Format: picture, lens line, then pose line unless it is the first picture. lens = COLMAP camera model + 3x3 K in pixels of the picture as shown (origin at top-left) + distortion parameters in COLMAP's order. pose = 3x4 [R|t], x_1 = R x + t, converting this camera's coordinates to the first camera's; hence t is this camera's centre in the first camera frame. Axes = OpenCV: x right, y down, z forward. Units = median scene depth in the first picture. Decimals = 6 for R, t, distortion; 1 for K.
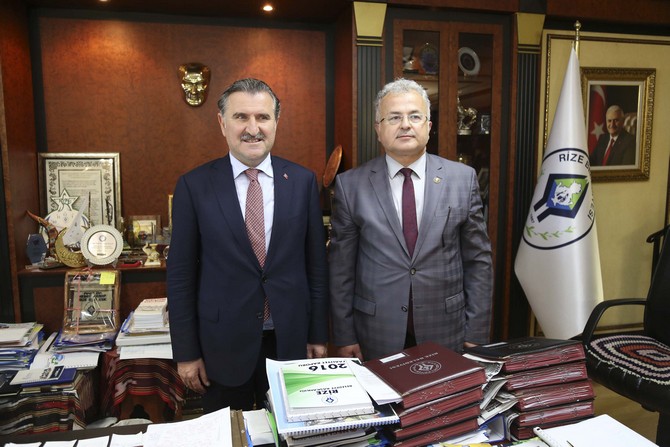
lens RADIAL K [[543.8, 0, 335.0], [0, 543.8, 223.5], [0, 0, 1]] dist [-0.020434, -0.000509]
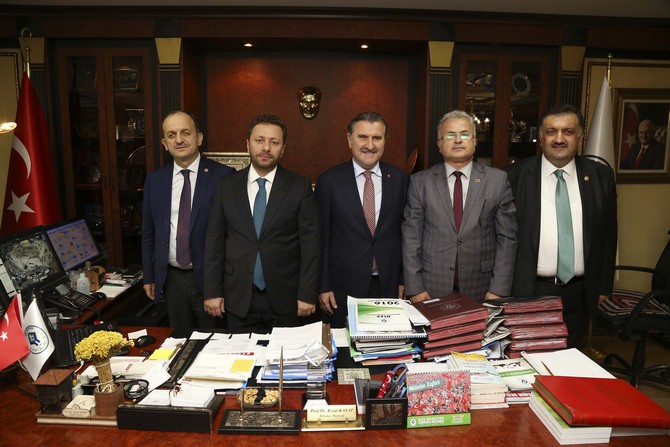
lens RADIAL K [[465.0, 0, 335.0], [0, 465.0, 223.5], [0, 0, 1]] dist [0.002021, 0.000747]
pose [[0.980900, 0.044382, -0.189382, 0.060323], [-0.037462, 0.998498, 0.039968, -0.004060], [0.190871, -0.032110, 0.981090, -0.223414]]
